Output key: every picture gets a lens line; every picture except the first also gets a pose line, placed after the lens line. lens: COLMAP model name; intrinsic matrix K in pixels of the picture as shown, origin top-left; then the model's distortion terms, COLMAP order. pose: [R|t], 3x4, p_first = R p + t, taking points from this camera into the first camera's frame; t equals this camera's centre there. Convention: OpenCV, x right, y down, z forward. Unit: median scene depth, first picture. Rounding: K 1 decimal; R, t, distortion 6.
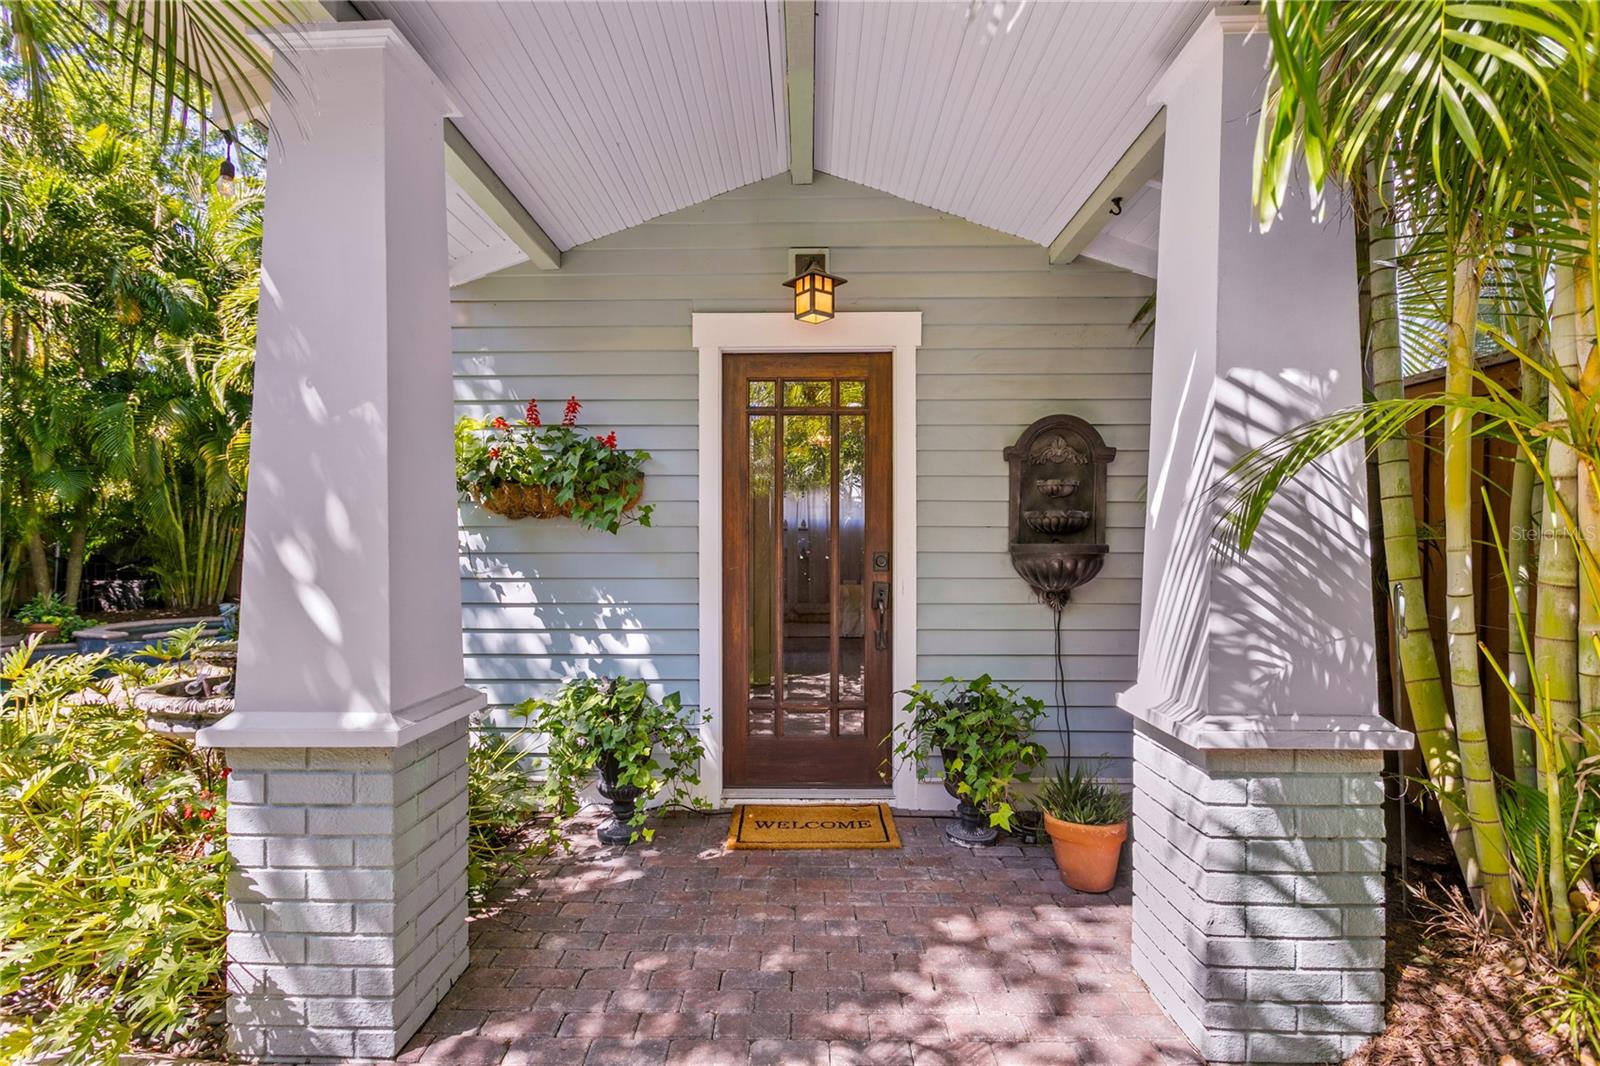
lens RADIAL K [[804.8, 0, 798.3], [0, 804.8, 537.6], [0, 0, 1]] dist [0.016631, 0.000659]
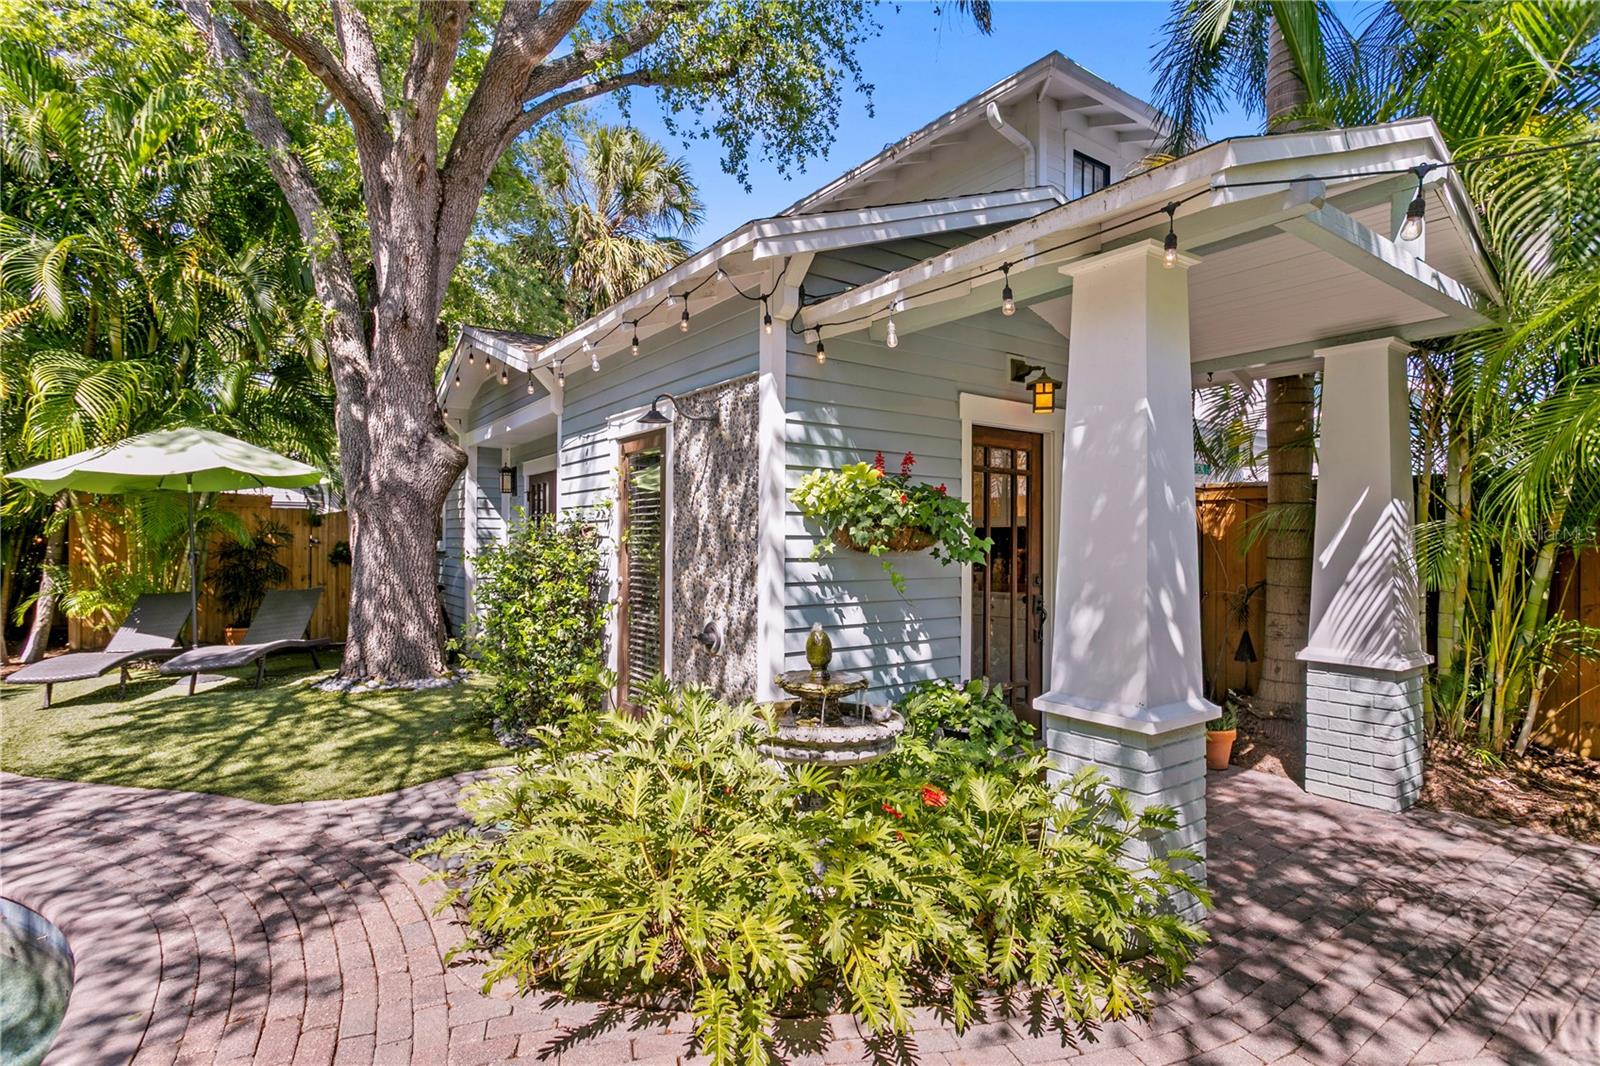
lens RADIAL K [[821.1, 0, 798.9], [0, 821.1, 544.4], [0, 0, 1]] dist [-0.002776, -0.000210]
pose [[0.803875, 0.007677, 0.594749, -1.113030], [-0.017443, 0.999791, 0.010671, -0.044750], [-0.594542, -0.018953, 0.803841, 0.100109]]
